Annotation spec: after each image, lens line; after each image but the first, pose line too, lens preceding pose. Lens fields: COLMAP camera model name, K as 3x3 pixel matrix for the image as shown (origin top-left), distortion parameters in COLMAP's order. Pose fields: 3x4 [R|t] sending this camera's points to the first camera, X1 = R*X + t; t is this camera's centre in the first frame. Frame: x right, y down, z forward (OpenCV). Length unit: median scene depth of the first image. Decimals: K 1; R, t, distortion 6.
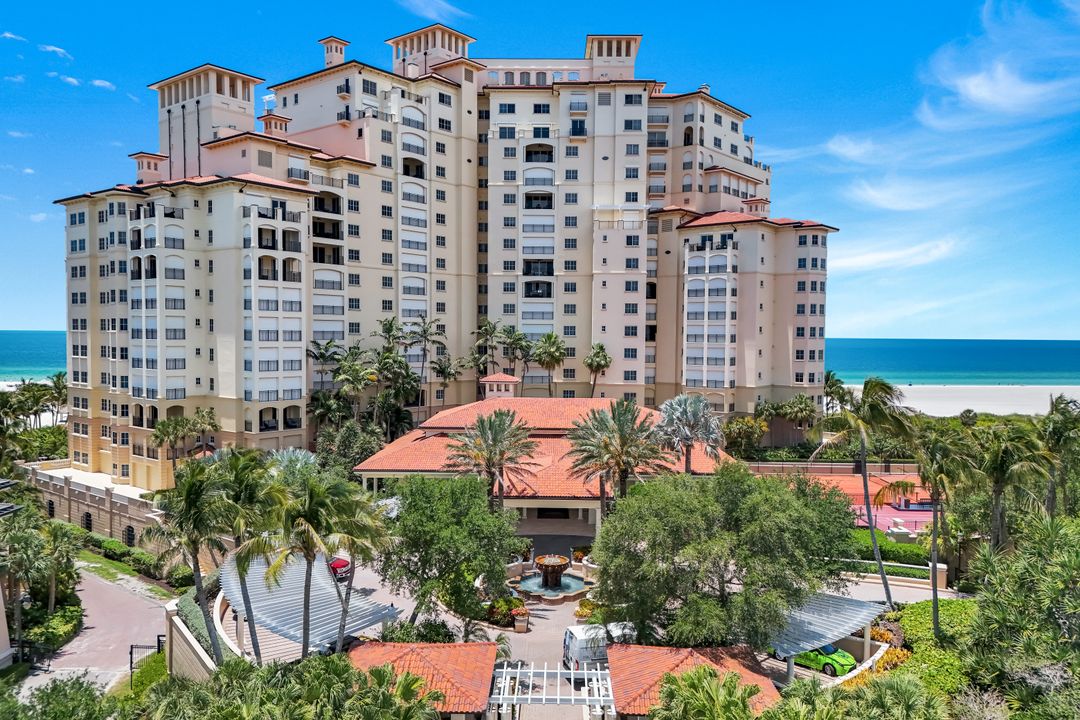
lens RADIAL K [[803.1, 0, 542.5], [0, 803.1, 366.5], [0, 0, 1]] dist [0.131989, -0.200214]
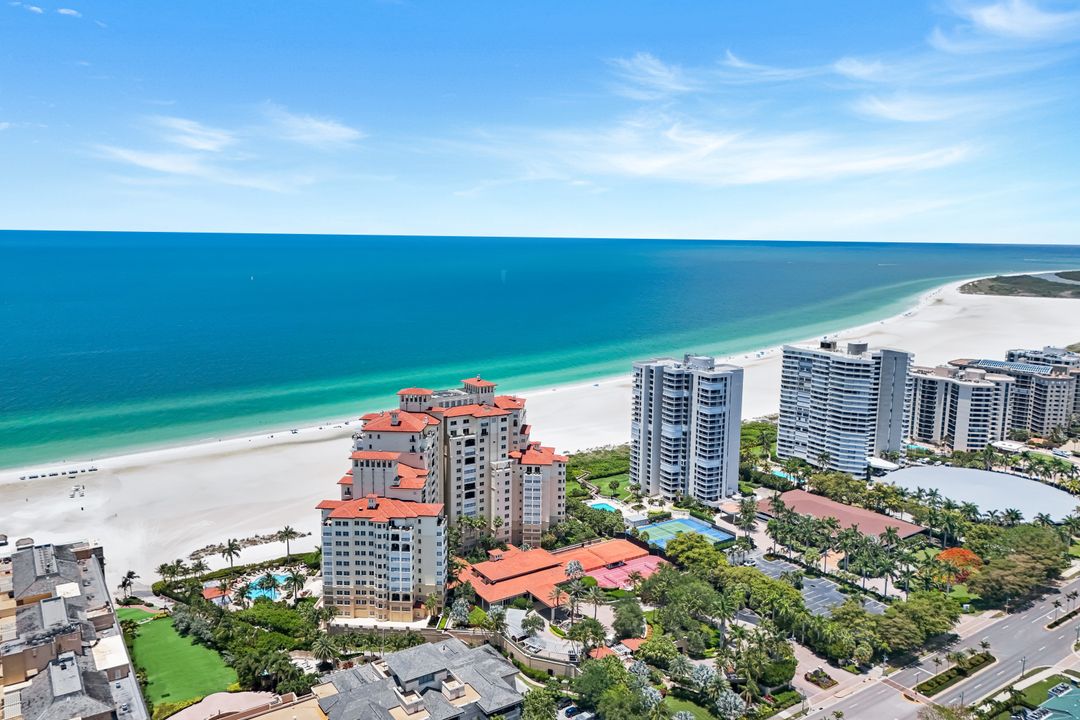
lens RADIAL K [[803.1, 0, 542.5], [0, 803.1, 366.5], [0, 0, 1]] dist [0.131989, -0.200214]
pose [[0.827486, -0.089718, 0.554272, -1.213086], [0.014538, 0.990244, 0.138583, -0.864565], [-0.561298, -0.106618, 0.820717, -1.177336]]
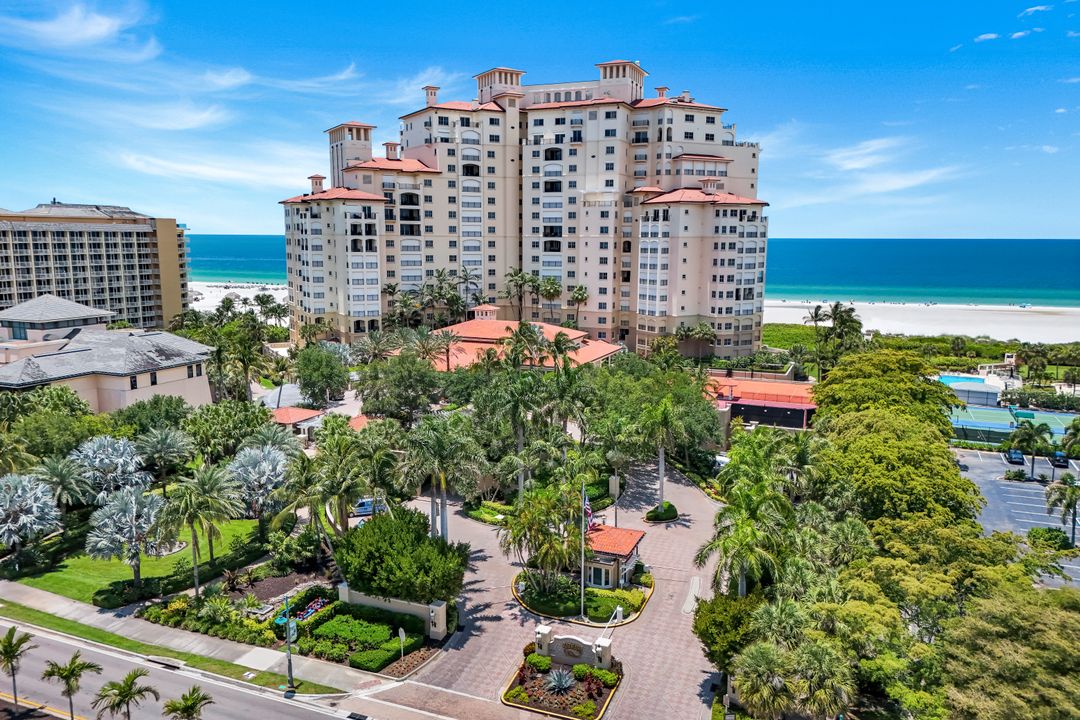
lens RADIAL K [[803.1, 0, 542.5], [0, 803.1, 366.5], [0, 0, 1]] dist [0.131989, -0.200214]
pose [[0.928829, 0.055864, -0.366274, 0.563457], [-0.013250, 0.992944, 0.117842, -0.051883], [0.370273, -0.104602, 0.923015, -0.439699]]
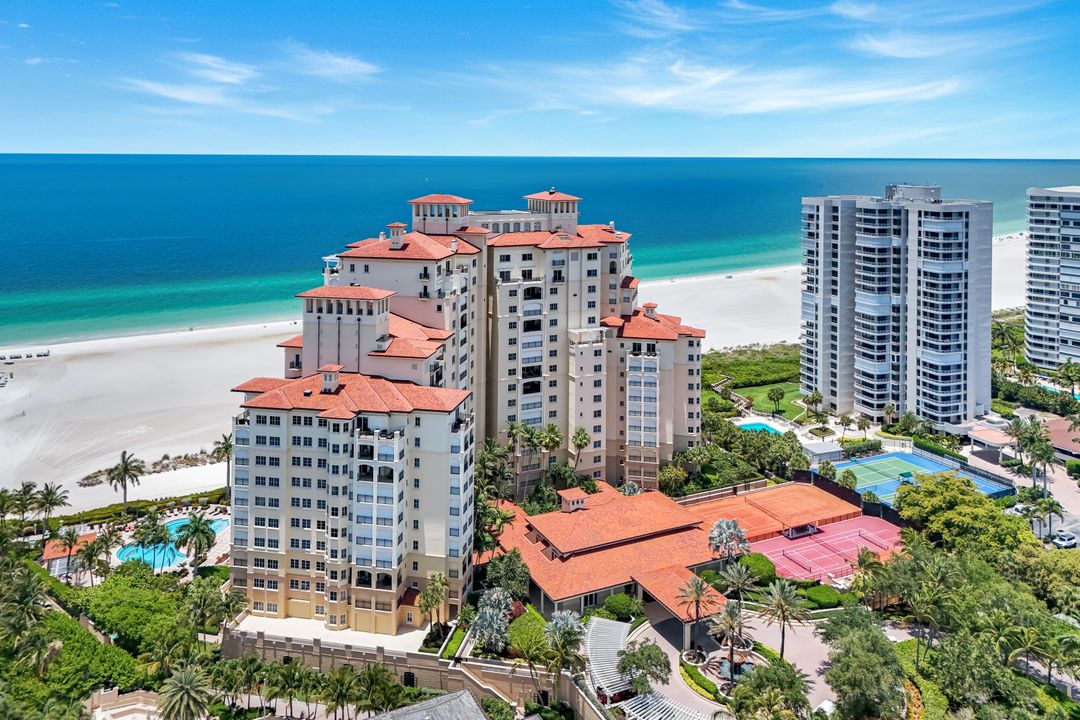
lens RADIAL K [[854.4, 0, 545.8], [0, 854.4, 161.8], [0, 0, 1]] dist [0.071204, -0.073074]
pose [[0.892471, -0.010828, 0.450974, -0.686940], [0.019427, 0.999707, -0.014441, -0.489170], [-0.450685, 0.021649, 0.892420, -0.383816]]
